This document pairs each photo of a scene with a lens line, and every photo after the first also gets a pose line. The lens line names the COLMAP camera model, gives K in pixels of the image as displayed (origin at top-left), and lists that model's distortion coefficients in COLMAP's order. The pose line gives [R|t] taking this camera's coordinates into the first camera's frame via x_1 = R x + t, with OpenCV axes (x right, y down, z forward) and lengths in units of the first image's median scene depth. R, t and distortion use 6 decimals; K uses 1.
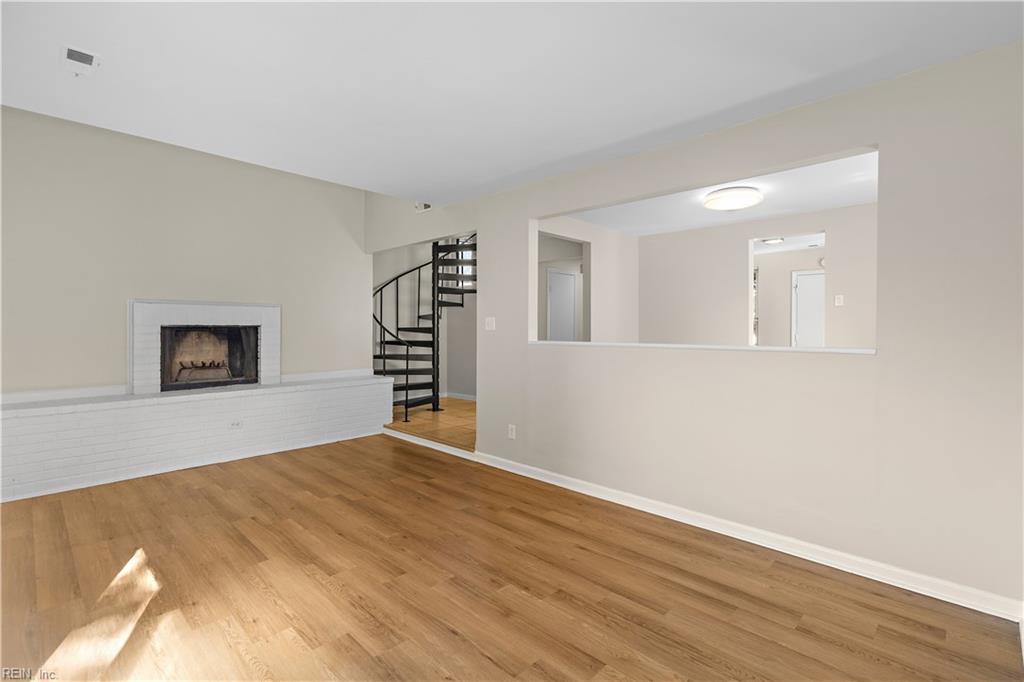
lens RADIAL K [[473.4, 0, 510.4], [0, 473.4, 338.0], [0, 0, 1]] dist [0.009616, 0.000737]
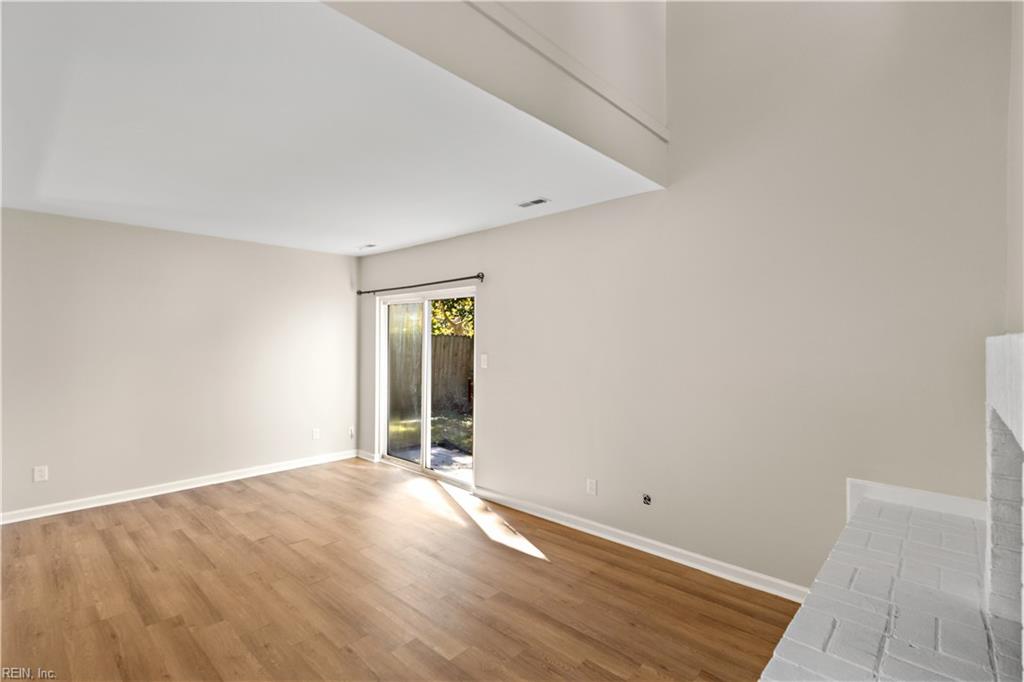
lens RADIAL K [[473.4, 0, 510.4], [0, 473.4, 338.0], [0, 0, 1]] dist [0.009616, 0.000737]
pose [[-0.999775, -0.004032, -0.020827, -0.637008], [-0.004272, 0.999925, 0.011501, -0.113832], [0.020779, 0.011588, -0.999717, 2.061464]]
